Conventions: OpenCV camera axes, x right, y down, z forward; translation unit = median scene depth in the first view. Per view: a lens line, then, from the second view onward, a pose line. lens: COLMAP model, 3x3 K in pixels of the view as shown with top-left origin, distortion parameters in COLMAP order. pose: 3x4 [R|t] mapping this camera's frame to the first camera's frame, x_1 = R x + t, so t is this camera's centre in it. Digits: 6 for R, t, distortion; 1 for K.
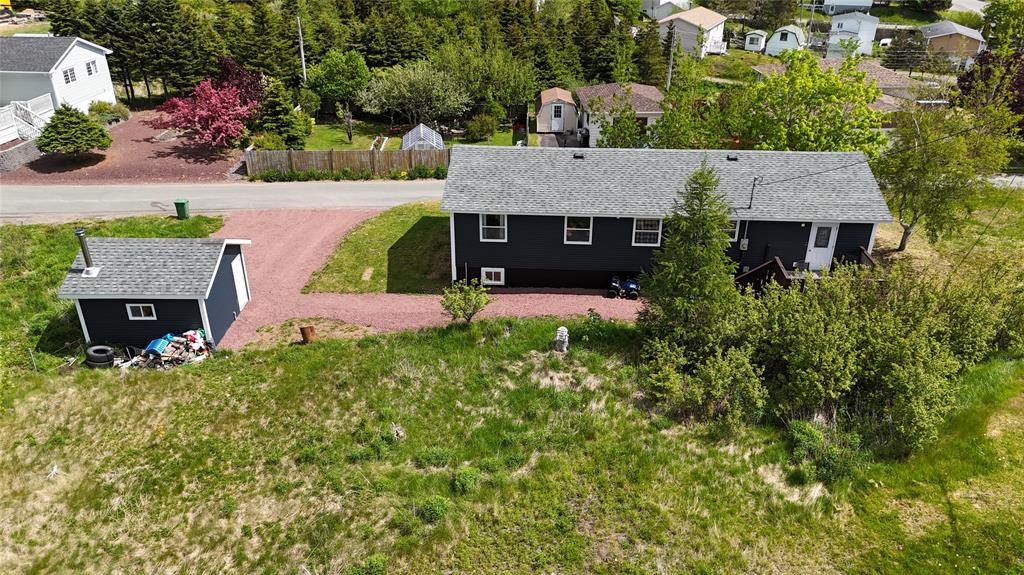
lens RADIAL K [[749.3, 0, 514.6], [0, 749.3, 291.4], [0, 0, 1]] dist [0.063625, -0.056354]
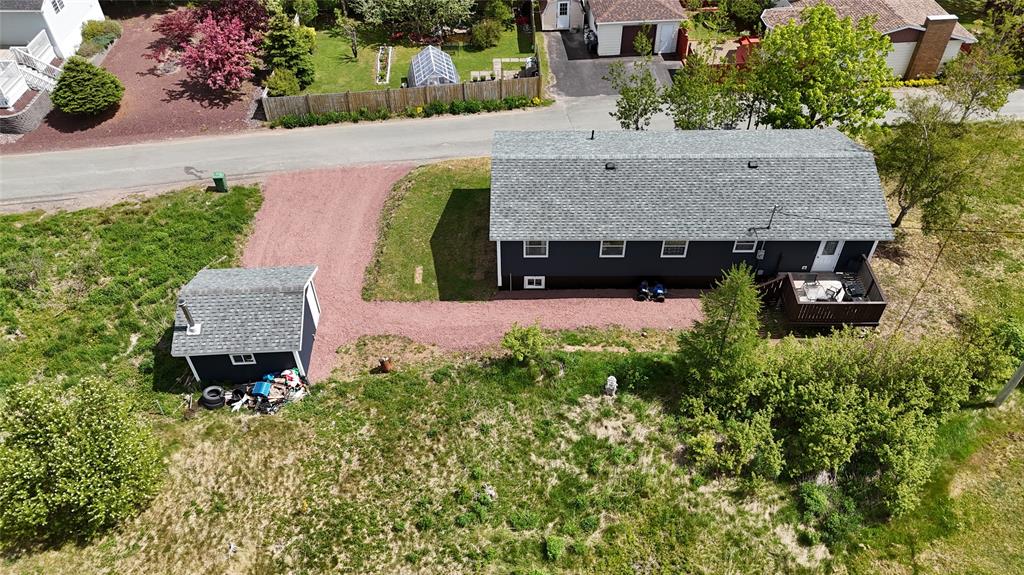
lens RADIAL K [[749.3, 0, 512.4], [0, 749.3, 290.5], [0, 0, 1]] dist [0.063625, -0.056354]
pose [[0.998670, -0.045164, 0.024855, -0.106038], [0.035692, 0.953652, 0.298786, -0.403303], [-0.037197, -0.297502, 0.953996, -0.082572]]
